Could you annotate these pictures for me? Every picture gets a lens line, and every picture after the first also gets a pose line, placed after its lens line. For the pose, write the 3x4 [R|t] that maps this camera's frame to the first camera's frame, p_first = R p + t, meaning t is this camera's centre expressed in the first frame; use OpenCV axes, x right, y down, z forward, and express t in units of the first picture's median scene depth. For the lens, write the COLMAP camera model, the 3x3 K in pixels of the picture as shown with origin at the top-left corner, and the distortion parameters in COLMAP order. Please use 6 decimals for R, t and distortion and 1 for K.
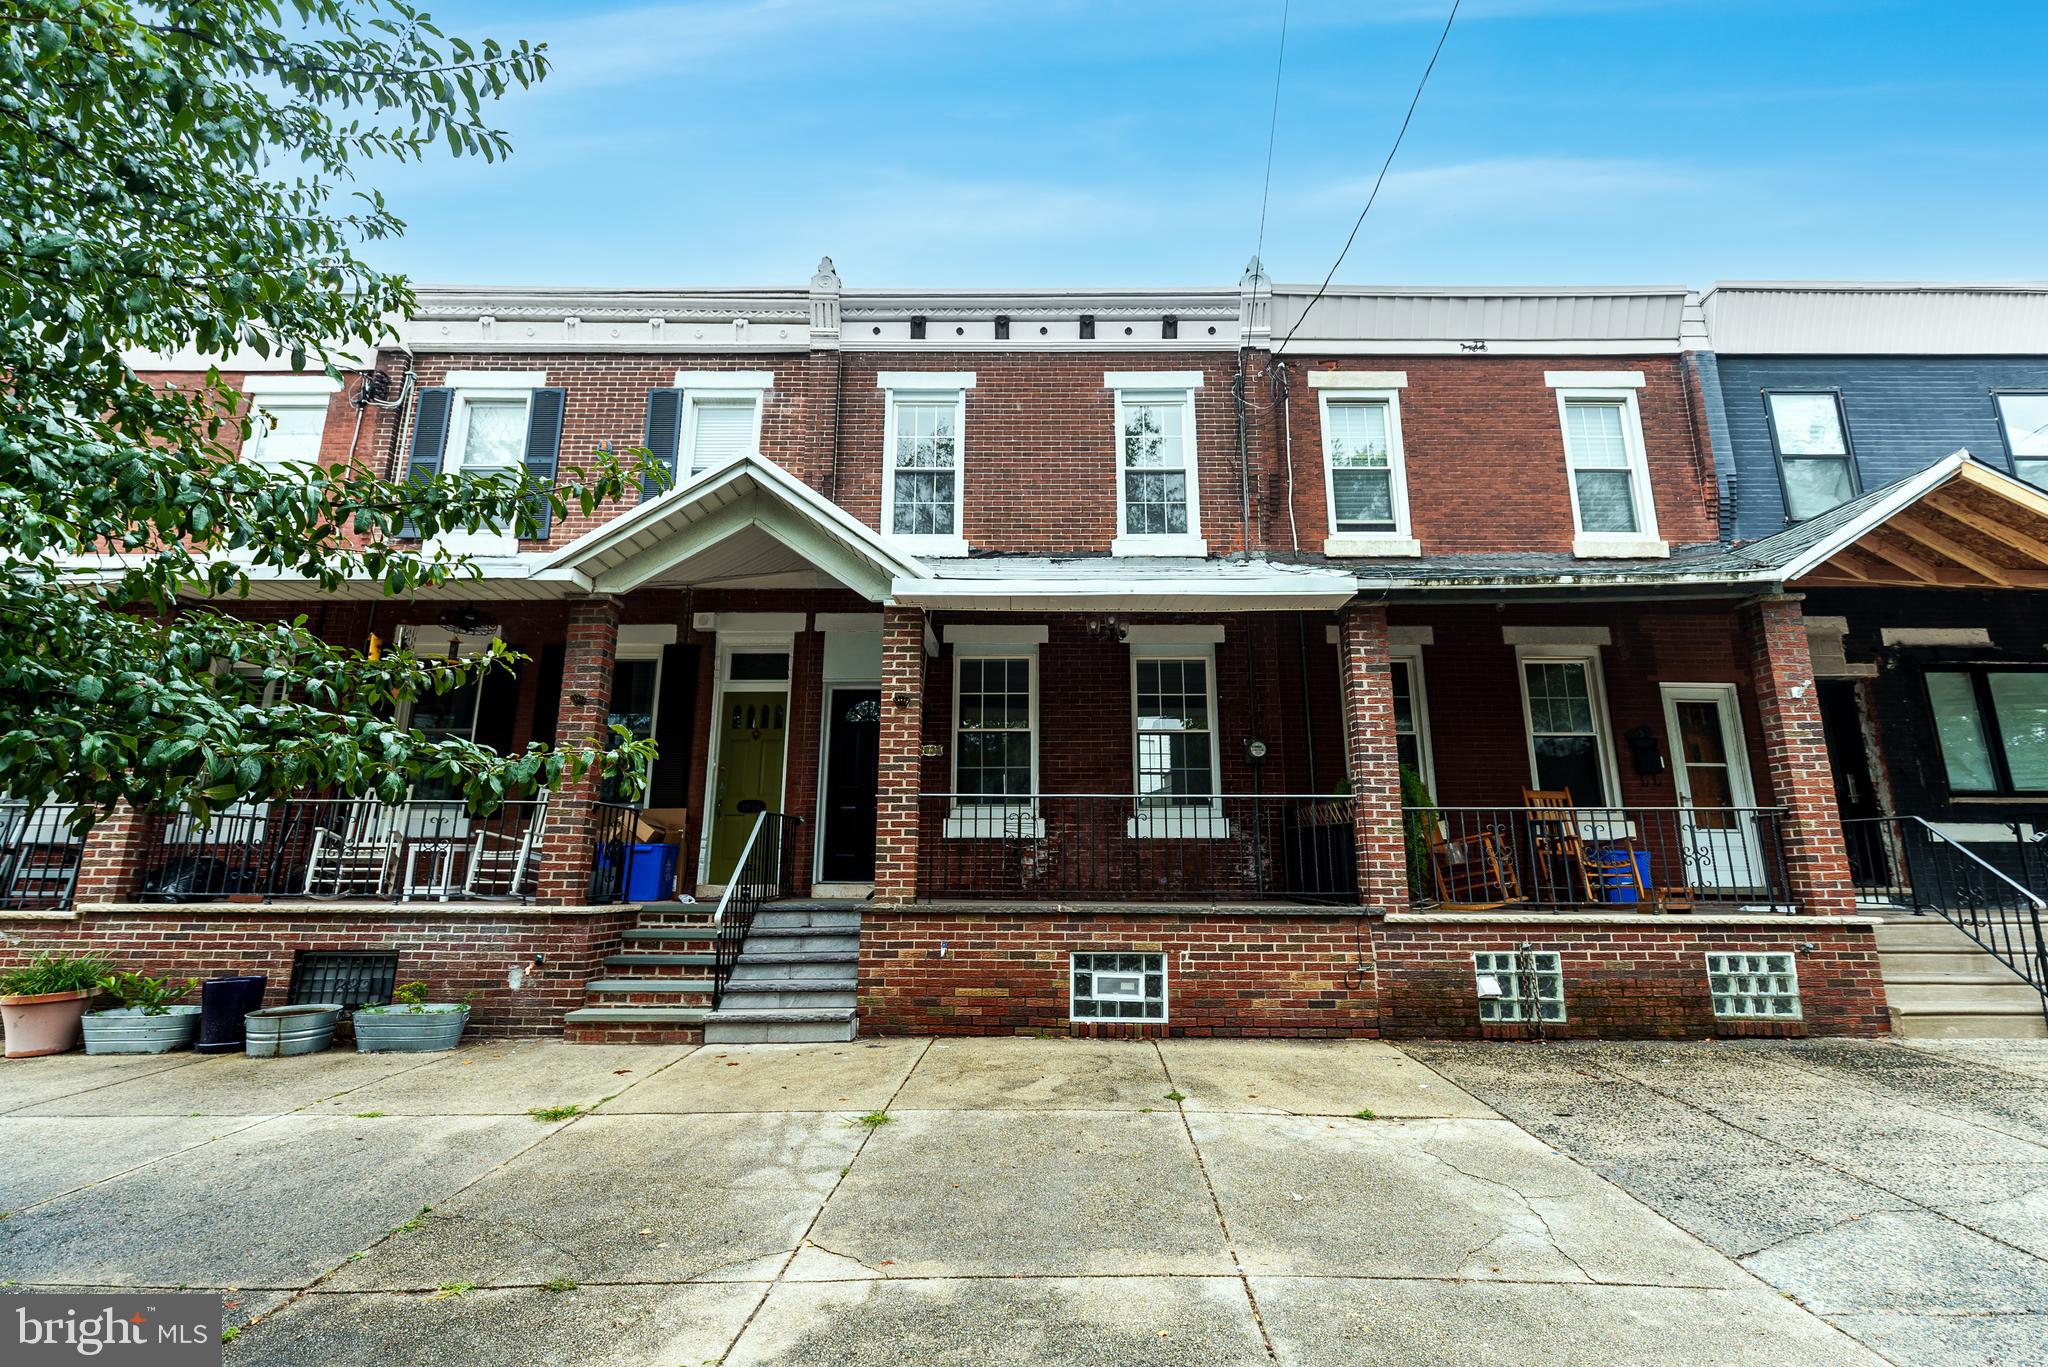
lens RADIAL K [[882.9, 0, 1024.0], [0, 882.9, 683.5], [0, 0, 1]] dist [-0.000905, -0.000225]
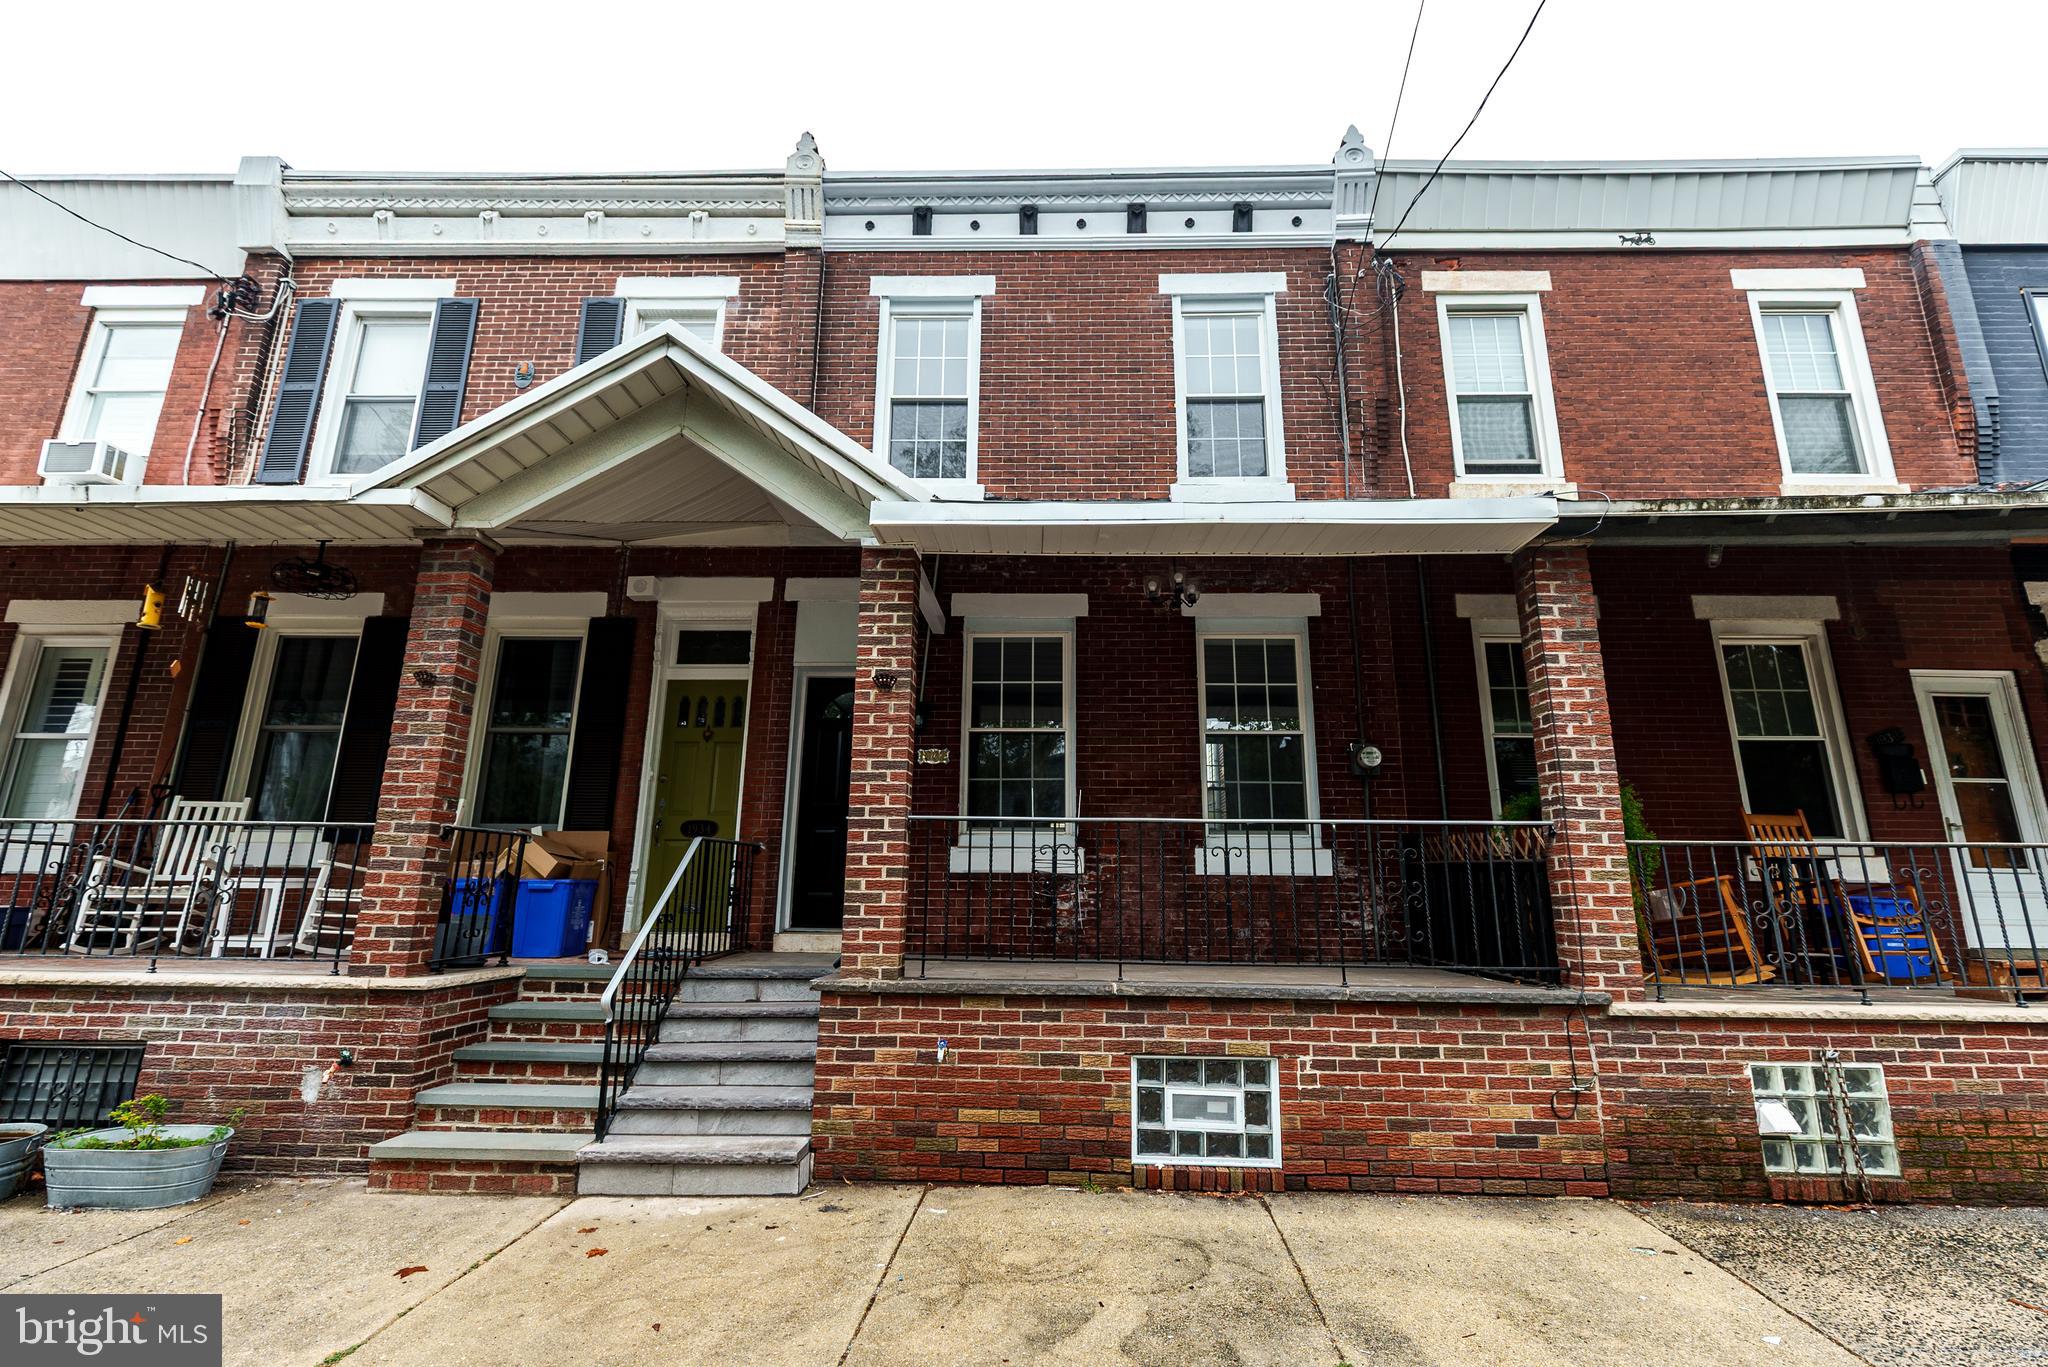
lens RADIAL K [[882.9, 0, 1024.0], [0, 882.9, 683.5], [0, 0, 1]] dist [-0.000905, -0.000225]
pose [[0.999724, 0.002676, -0.023322, -0.011679], [-0.003079, 0.999846, -0.017276, 0.029384], [0.023272, 0.017343, 0.999579, 0.273291]]
